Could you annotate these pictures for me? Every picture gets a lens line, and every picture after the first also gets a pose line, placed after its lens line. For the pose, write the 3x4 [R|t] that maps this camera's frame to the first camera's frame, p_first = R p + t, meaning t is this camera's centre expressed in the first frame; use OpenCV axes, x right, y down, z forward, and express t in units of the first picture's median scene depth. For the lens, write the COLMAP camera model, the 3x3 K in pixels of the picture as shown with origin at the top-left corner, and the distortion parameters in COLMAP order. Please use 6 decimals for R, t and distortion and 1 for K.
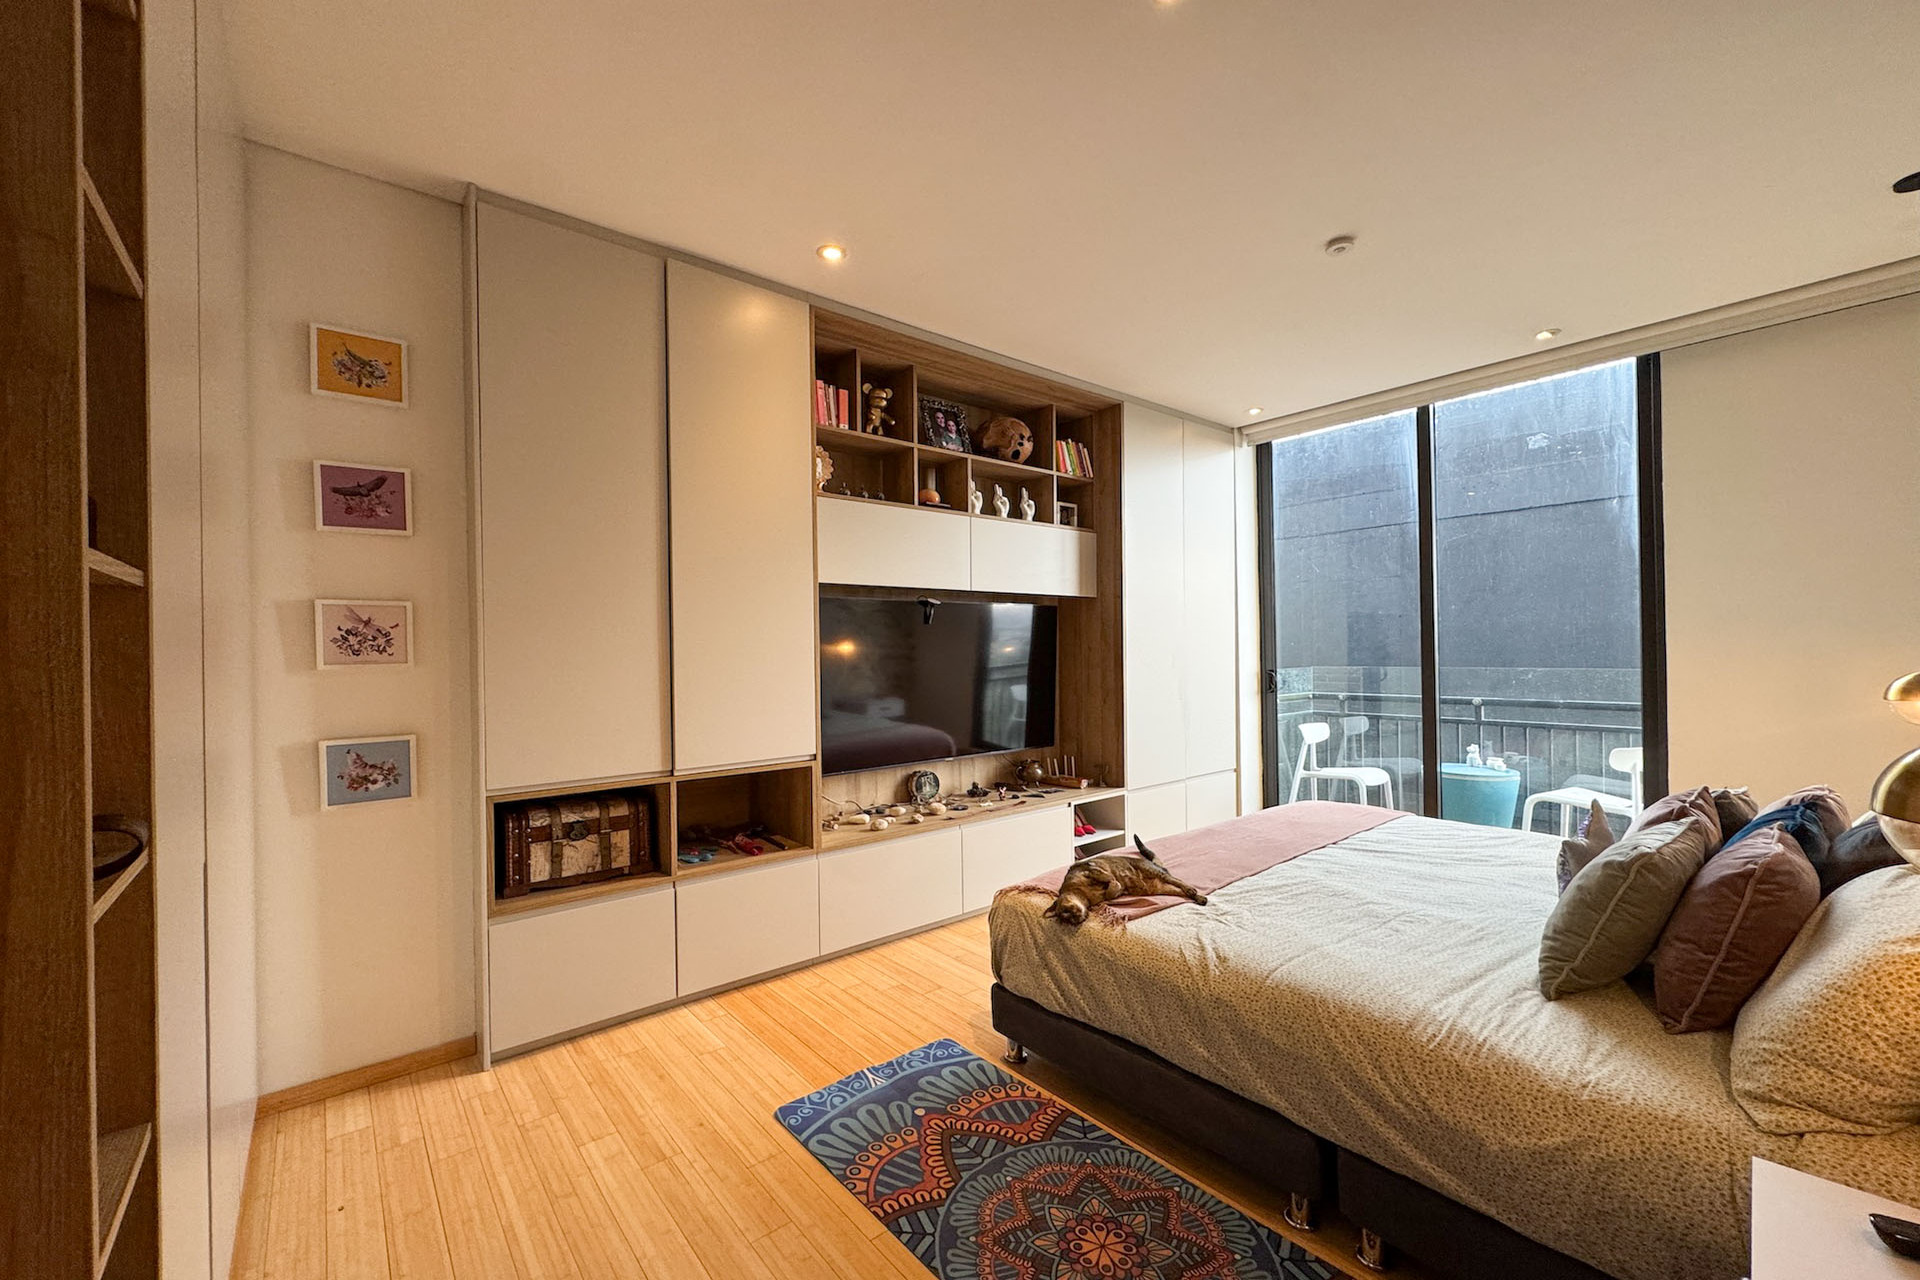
lens RADIAL K [[770.9, 0, 963.7], [0, 770.9, 650.2], [0, 0, 1]] dist [-0.001498, -0.000434]
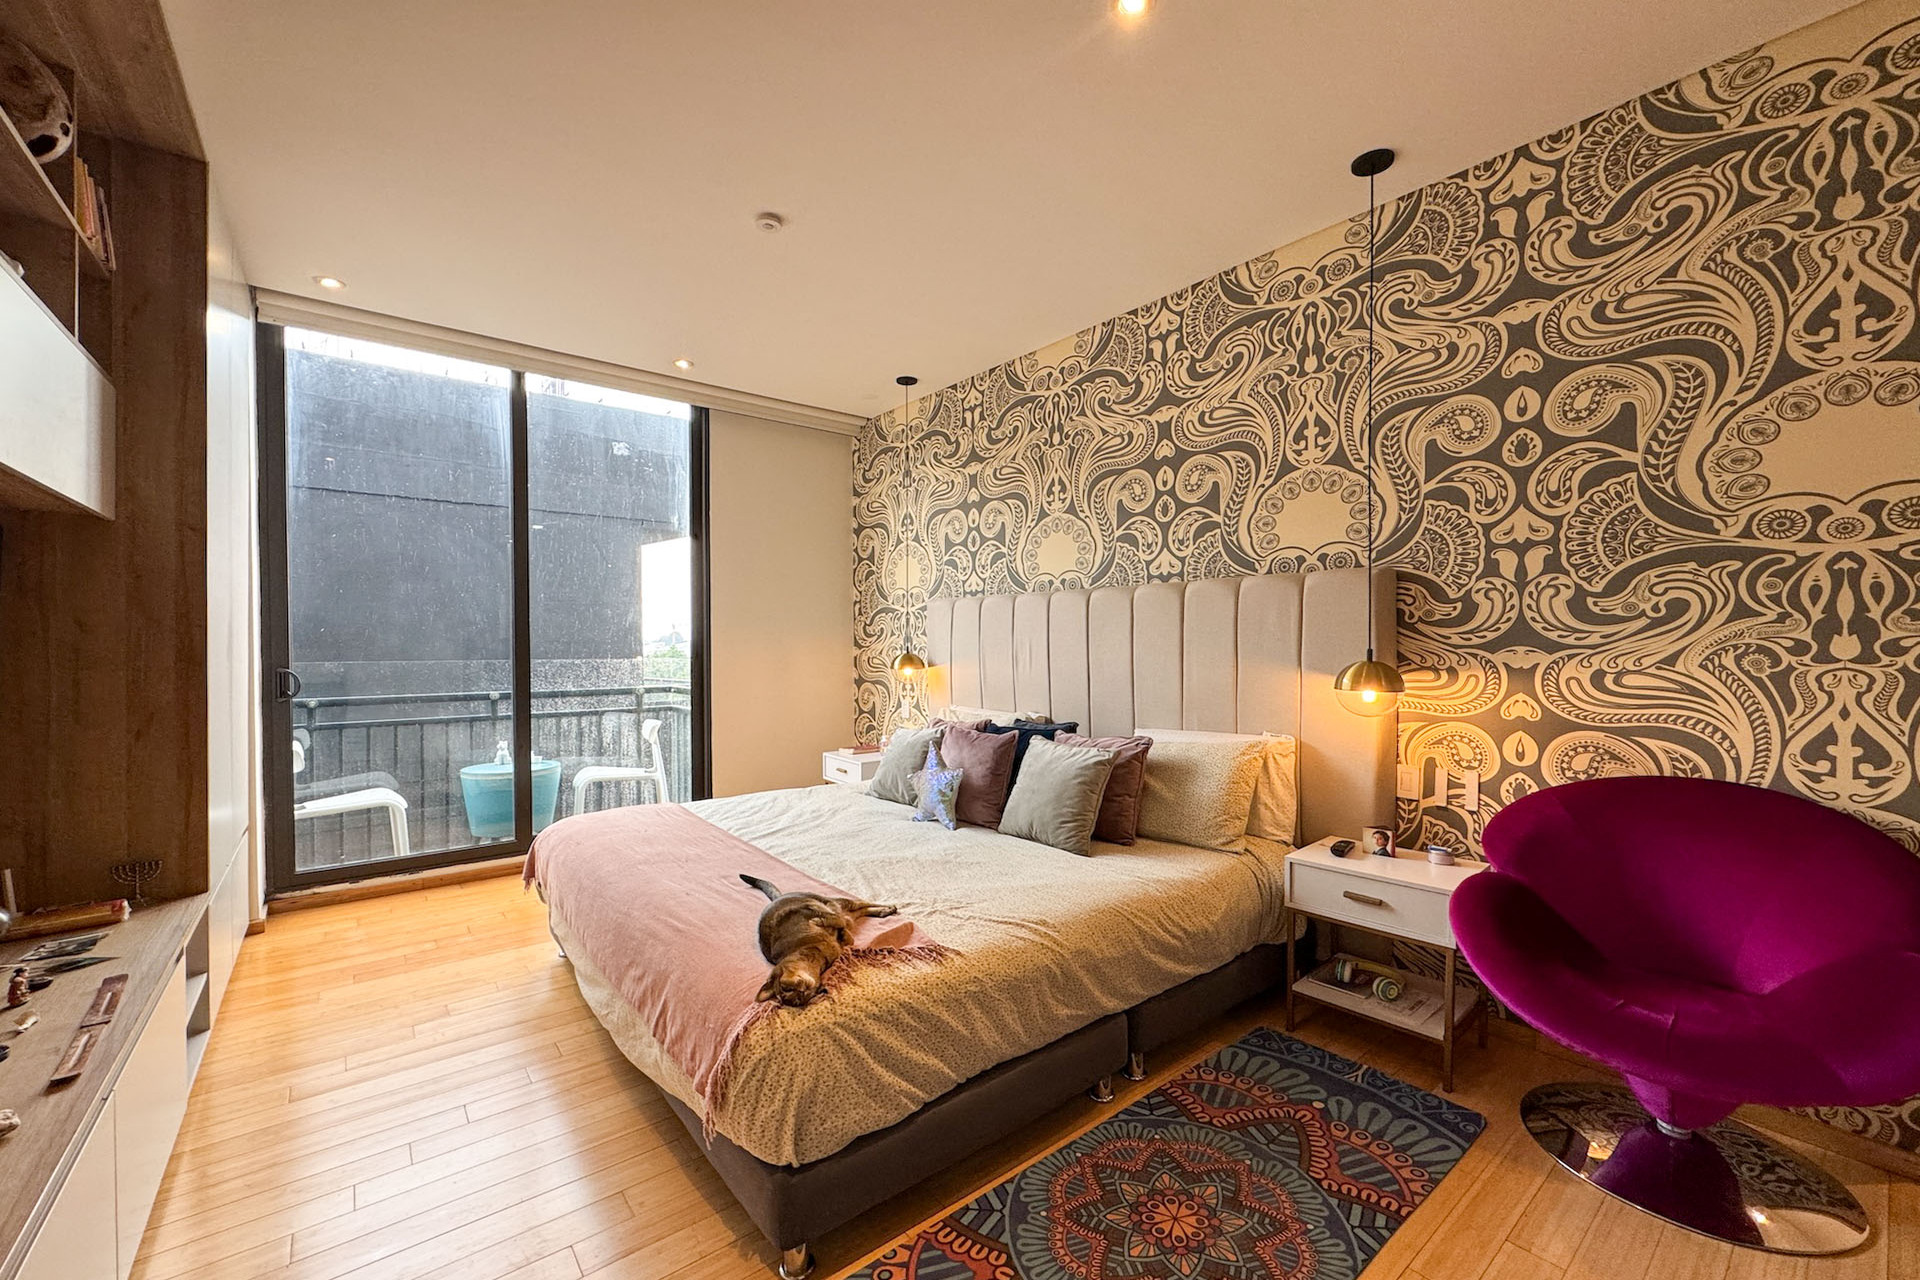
lens RADIAL K [[770.9, 0, 964.3], [0, 770.9, 641.2], [0, 0, 1]] dist [-0.001498, -0.000434]
pose [[0.011621, 0.011062, 0.999871, -0.361209], [0.000032, 0.999939, -0.011064, 0.013696], [-0.999932, 0.000160, 0.011620, 0.545161]]
